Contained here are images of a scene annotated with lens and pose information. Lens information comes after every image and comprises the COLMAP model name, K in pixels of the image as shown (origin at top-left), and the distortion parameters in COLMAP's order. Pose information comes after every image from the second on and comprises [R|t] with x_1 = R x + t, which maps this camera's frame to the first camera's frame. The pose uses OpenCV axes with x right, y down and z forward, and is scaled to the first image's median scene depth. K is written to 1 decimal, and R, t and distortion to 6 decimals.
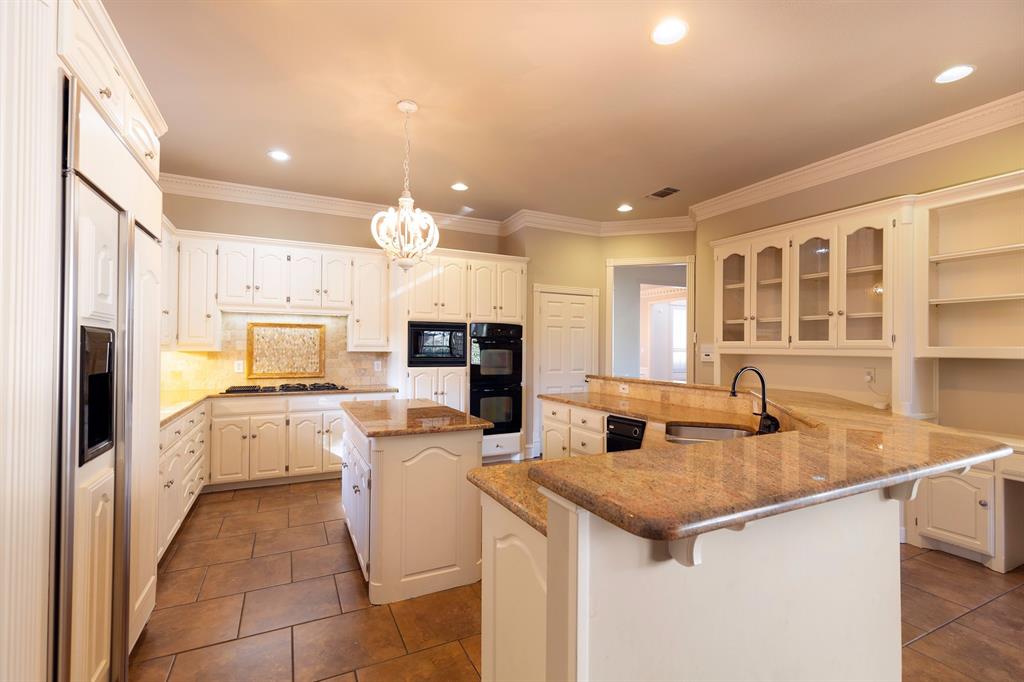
lens RADIAL K [[456.4, 0, 507.3], [0, 456.4, 344.7], [0, 0, 1]] dist [-0.000637, -0.001143]
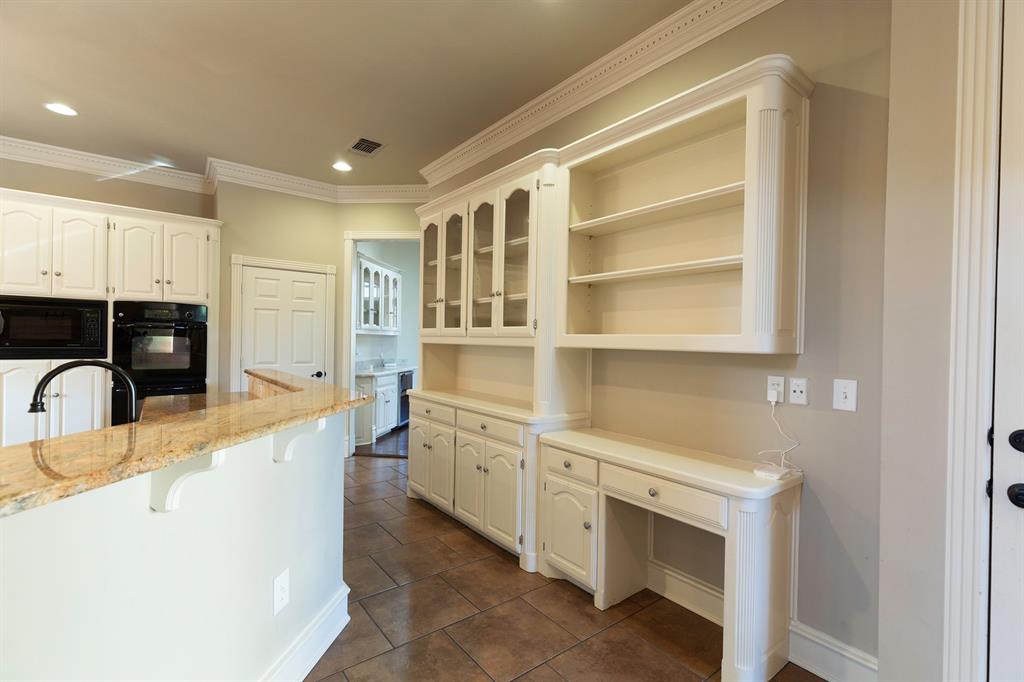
lens RADIAL K [[456.4, 0, 519.8], [0, 456.4, 346.1], [0, 0, 1]] dist [-0.000637, -0.001143]
pose [[0.976495, 0.006843, 0.215430, 0.456363], [-0.010689, 0.999804, 0.016691, 0.008255], [-0.215273, -0.018601, 0.976377, 0.141094]]
